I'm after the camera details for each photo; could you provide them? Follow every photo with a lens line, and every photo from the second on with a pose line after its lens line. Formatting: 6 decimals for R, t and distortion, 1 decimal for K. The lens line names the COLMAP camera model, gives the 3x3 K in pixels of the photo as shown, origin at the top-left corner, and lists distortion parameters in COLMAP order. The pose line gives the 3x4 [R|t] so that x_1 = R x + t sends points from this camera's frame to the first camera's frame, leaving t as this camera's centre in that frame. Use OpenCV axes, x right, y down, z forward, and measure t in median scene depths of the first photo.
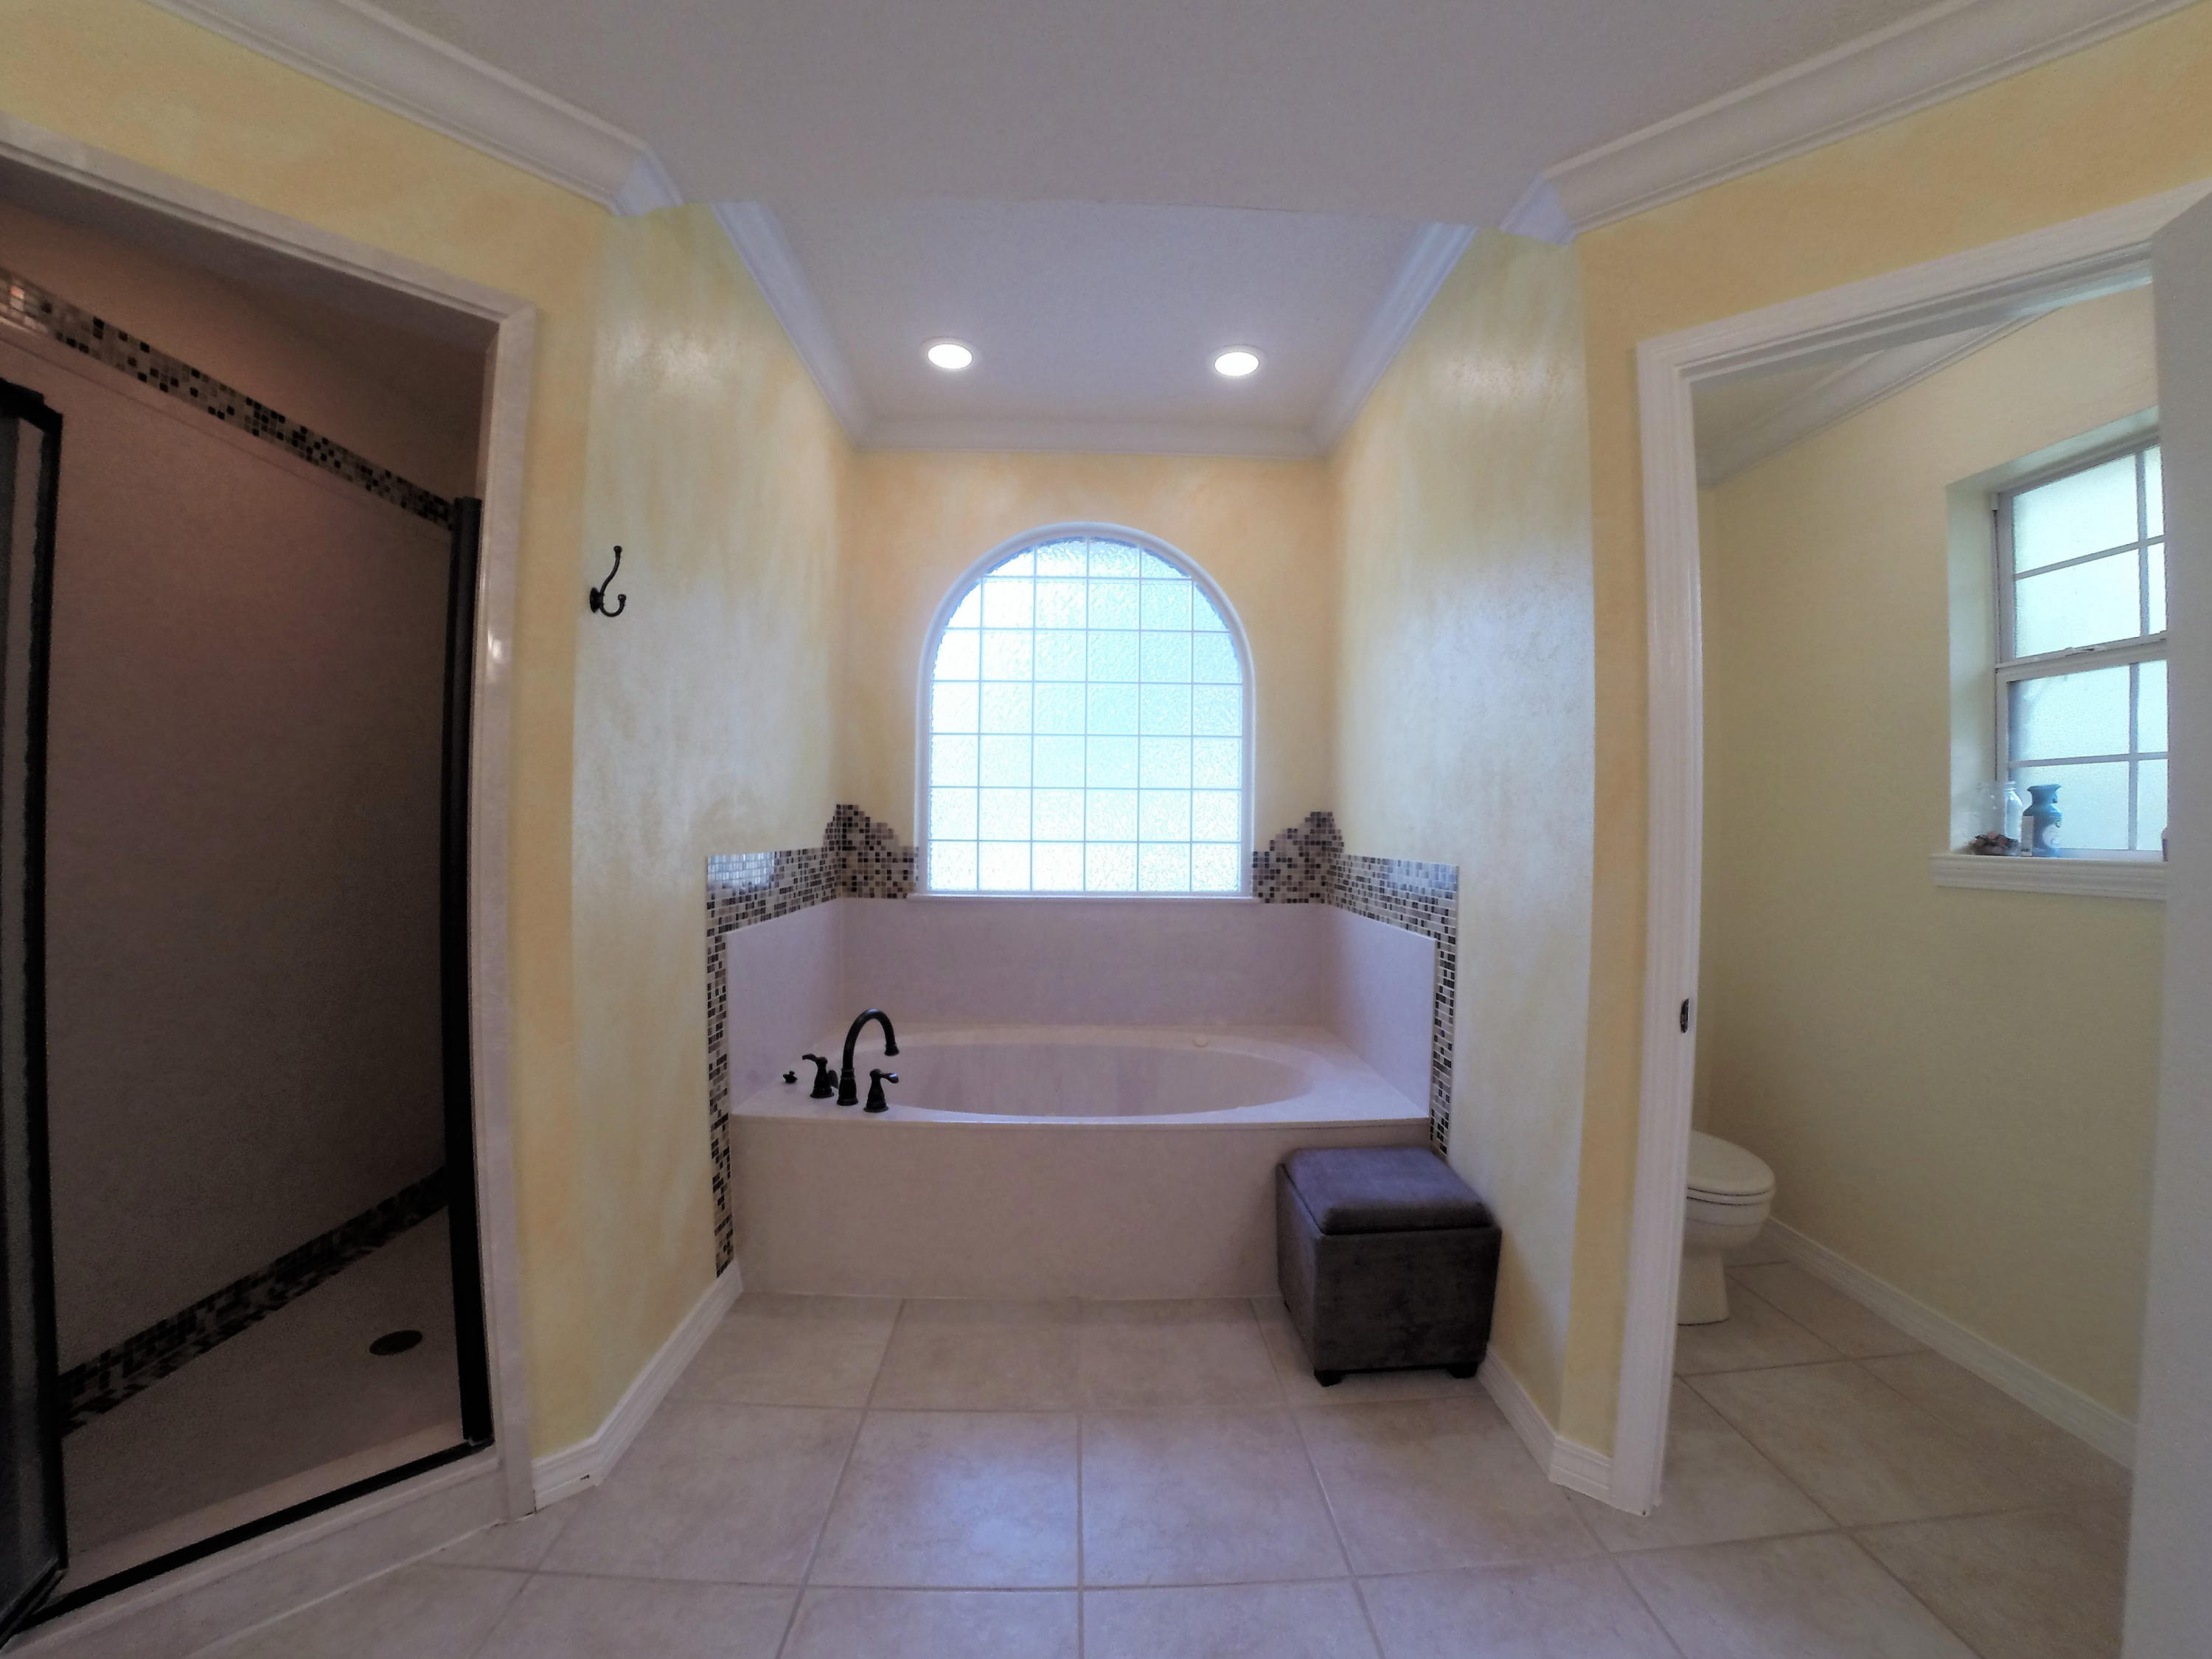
lens RADIAL K [[955.6, 0, 1099.3], [0, 955.6, 822.4], [0, 0, 1]] dist [0.000219, 0.000004]
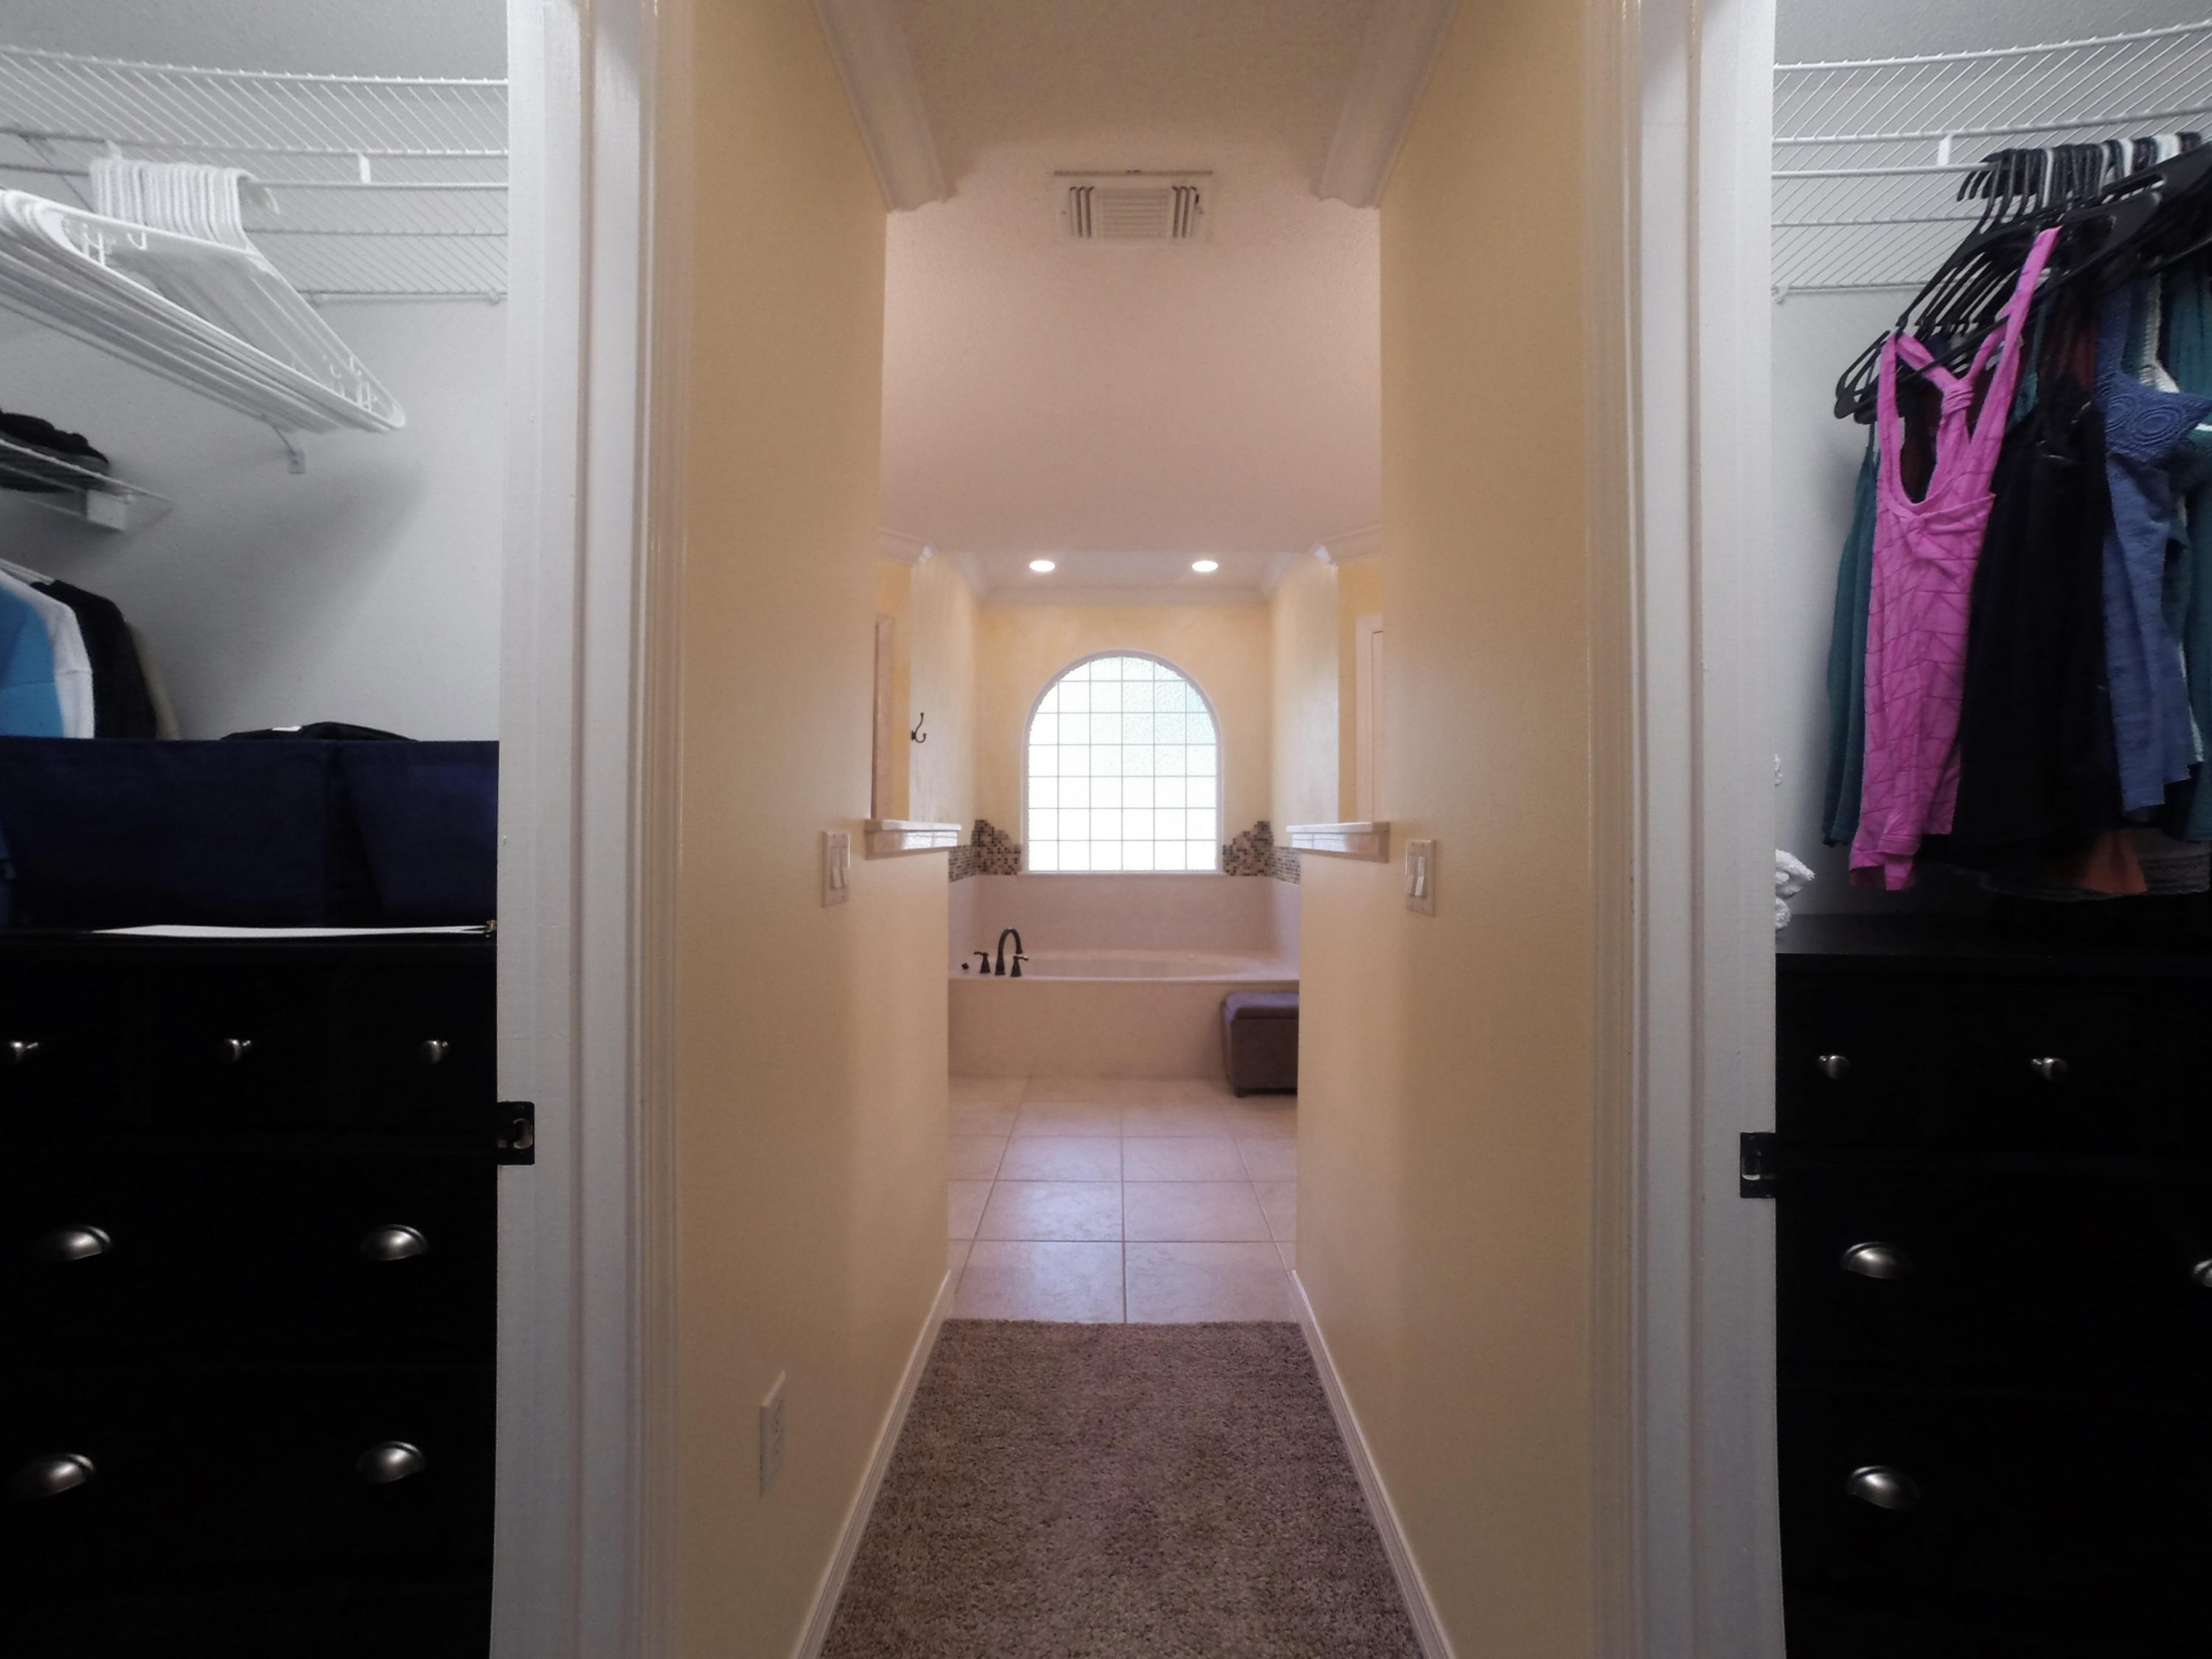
lens RADIAL K [[955.6, 0, 1105.8], [0, 955.6, 827.8], [0, 0, 1]] dist [0.000219, 0.000004]
pose [[0.999353, -0.010184, -0.034485, 0.014668], [0.010043, 0.999940, -0.004258, 0.004982], [0.034527, 0.003909, 0.999396, -0.671995]]
